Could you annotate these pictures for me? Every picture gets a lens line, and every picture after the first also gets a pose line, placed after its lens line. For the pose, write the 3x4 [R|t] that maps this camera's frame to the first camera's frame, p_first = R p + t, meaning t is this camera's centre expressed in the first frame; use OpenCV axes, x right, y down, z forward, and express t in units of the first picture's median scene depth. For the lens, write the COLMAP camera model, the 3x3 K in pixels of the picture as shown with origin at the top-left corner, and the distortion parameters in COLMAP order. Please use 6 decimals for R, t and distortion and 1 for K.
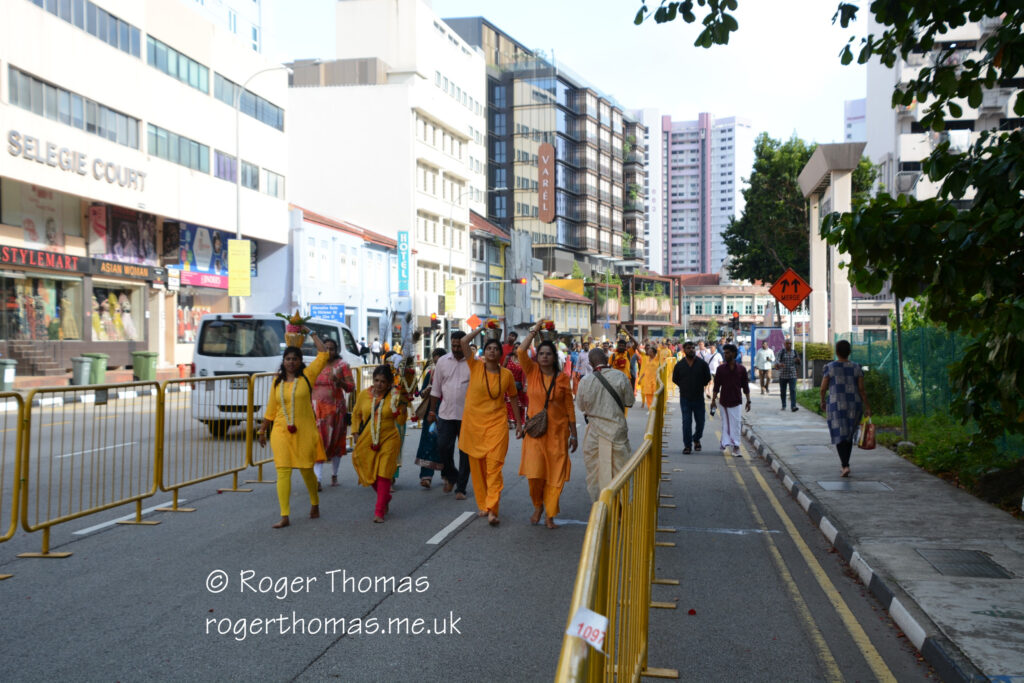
lens RADIAL K [[1241.2, 0, 512.9], [0, 1241.2, 340.5], [0, 0, 1]] dist [0.008100, 0.000000]
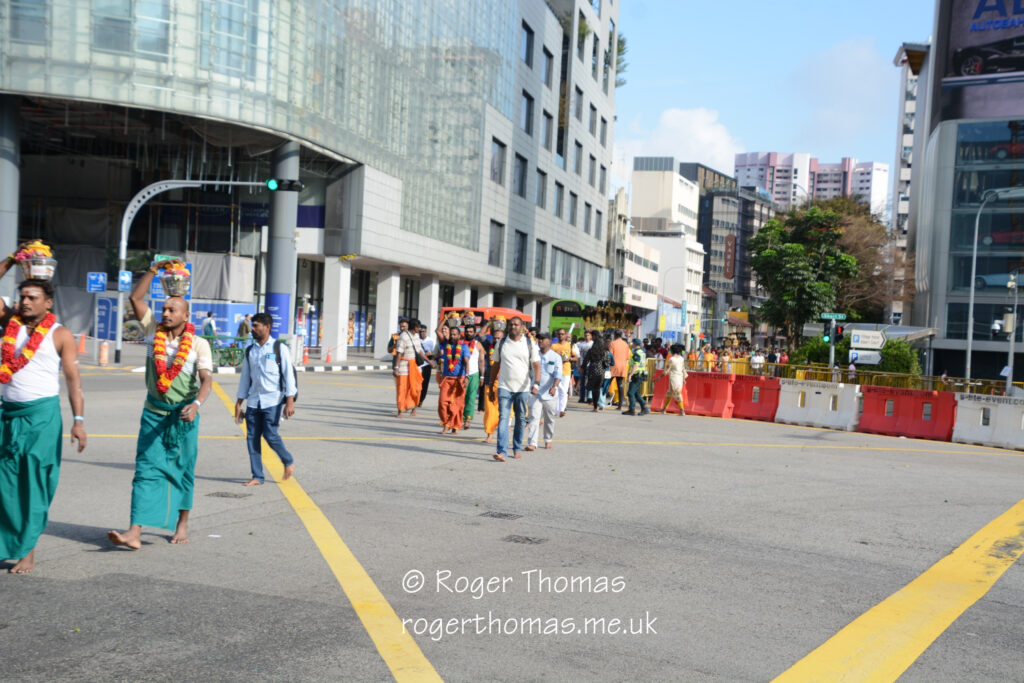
lens RADIAL K [[1398.5, 0, 510.3], [0, 1398.5, 342.4], [0, 0, 1]] dist [0.046146, 0.000000]
pose [[0.994577, 0.052065, -0.090029, -0.092833], [-0.051734, 0.998643, 0.006008, -0.000770], [0.090220, -0.001318, 0.995921, -0.965739]]
